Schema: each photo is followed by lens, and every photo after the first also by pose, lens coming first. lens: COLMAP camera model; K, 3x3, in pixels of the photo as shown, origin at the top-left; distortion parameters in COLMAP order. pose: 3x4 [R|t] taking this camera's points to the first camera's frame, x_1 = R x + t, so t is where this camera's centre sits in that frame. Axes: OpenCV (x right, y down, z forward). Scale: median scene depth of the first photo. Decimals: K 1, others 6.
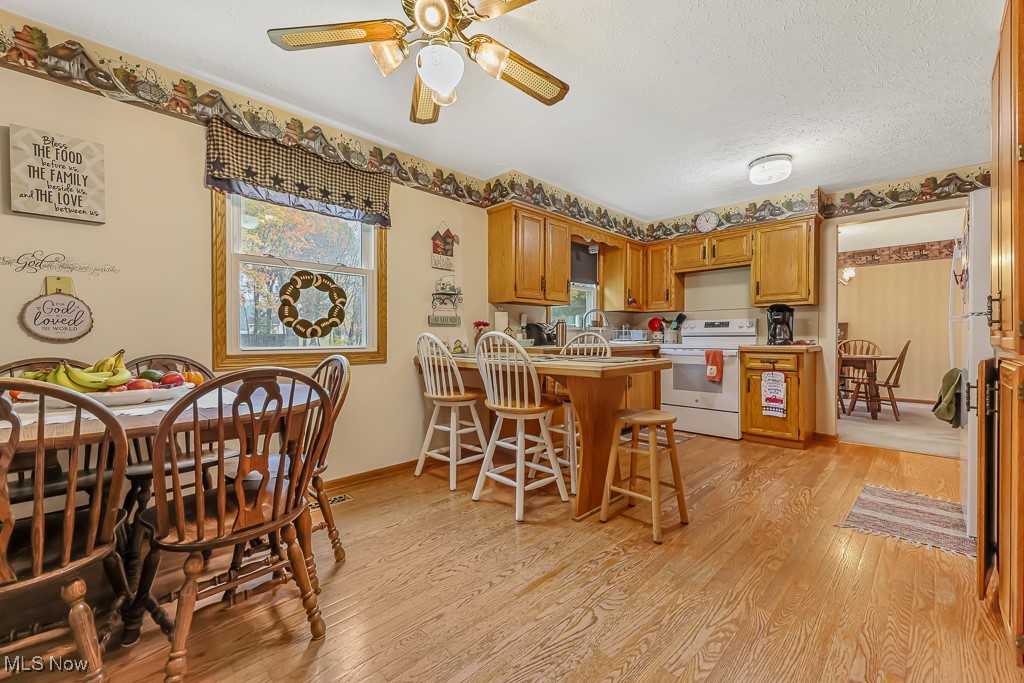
lens RADIAL K [[407.9, 0, 513.6], [0, 407.9, 335.3], [0, 0, 1]] dist [0.005789, -0.000368]
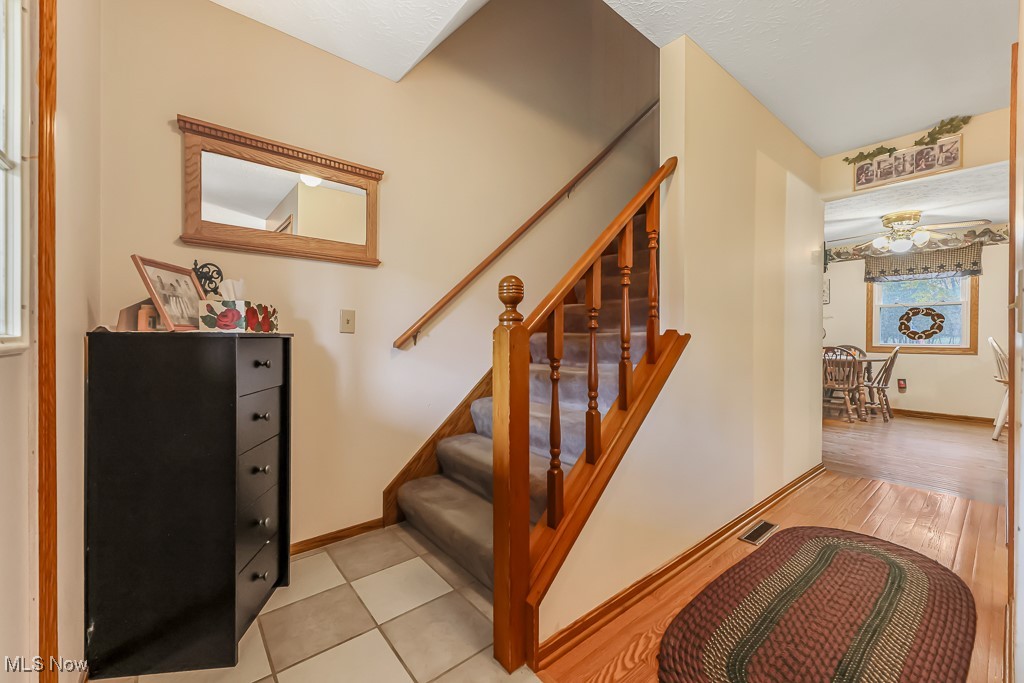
lens RADIAL K [[407.9, 0, 513.6], [0, 407.9, 335.3], [0, 0, 1]] dist [0.005789, -0.000368]
pose [[-0.088009, 0.007680, -0.996090, 1.781786], [0.003252, 0.999967, 0.007423, -0.037694], [0.996114, -0.002586, -0.088031, -0.879853]]
